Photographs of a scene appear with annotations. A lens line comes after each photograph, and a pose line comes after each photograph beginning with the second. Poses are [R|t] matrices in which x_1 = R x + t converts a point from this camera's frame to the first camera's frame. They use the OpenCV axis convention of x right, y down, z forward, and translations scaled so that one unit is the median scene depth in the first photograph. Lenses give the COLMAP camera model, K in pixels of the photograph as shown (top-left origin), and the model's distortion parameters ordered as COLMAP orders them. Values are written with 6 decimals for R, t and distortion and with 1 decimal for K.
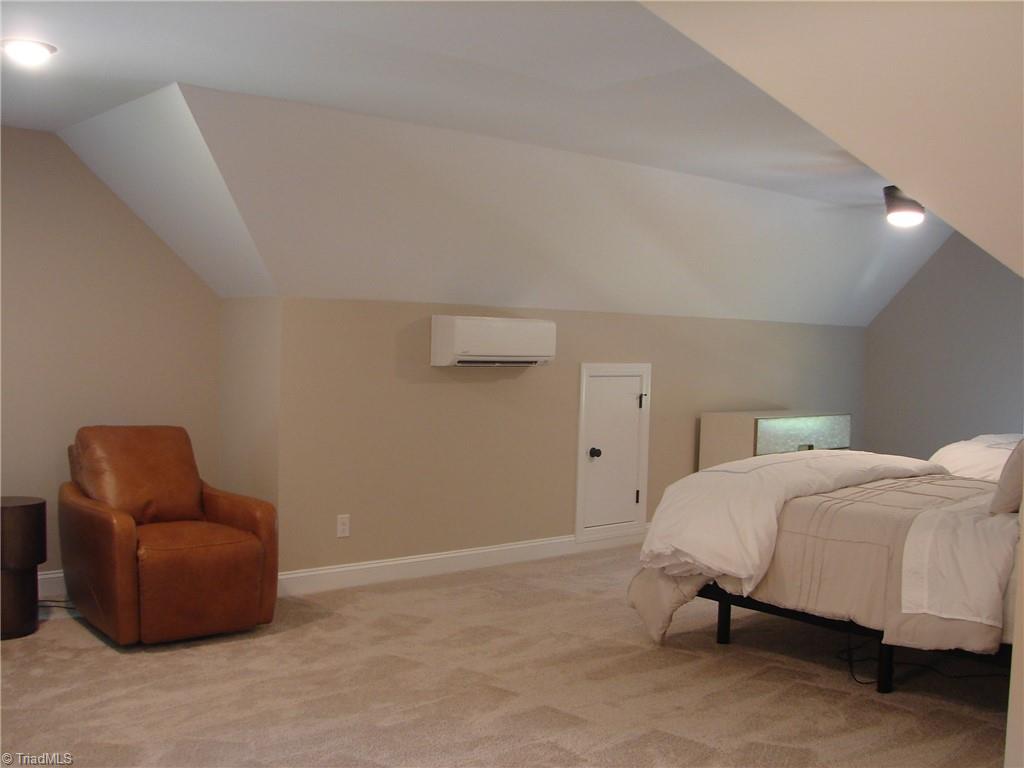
lens RADIAL K [[1108.8, 0, 509.4], [0, 1108.8, 382.2], [0, 0, 1]] dist [-0.143157, 0.000000]
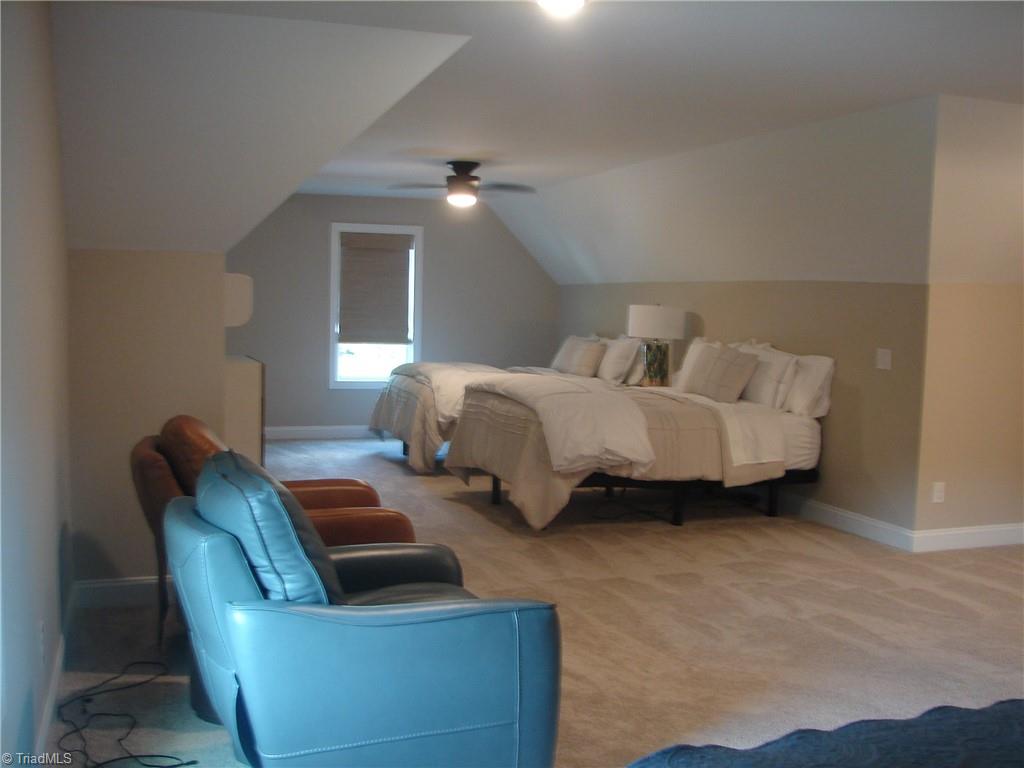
lens RADIAL K [[1108.8, 0, 511.7], [0, 1108.8, 385.2], [0, 0, 1]] dist [-0.143157, 0.000000]
pose [[0.386893, -0.087461, 0.917968, -1.066936], [0.019951, 0.996053, 0.086492, -0.053620], [-0.921909, -0.015149, 0.387111, 0.530511]]
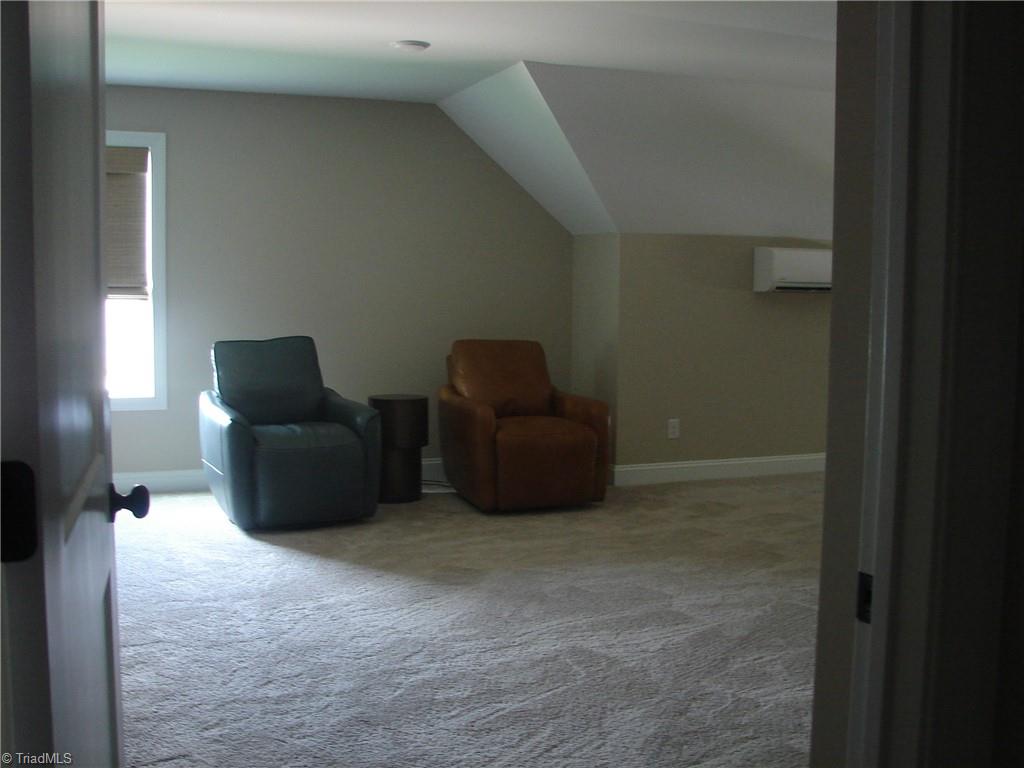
lens RADIAL K [[1108.8, 0, 513.2], [0, 1108.8, 386.1], [0, 0, 1]] dist [-0.143157, 0.000000]
pose [[0.940926, 0.016546, -0.338208, 0.106136], [0.002684, 0.998410, 0.056312, 0.023347], [0.338602, -0.053893, 0.939385, -0.193530]]
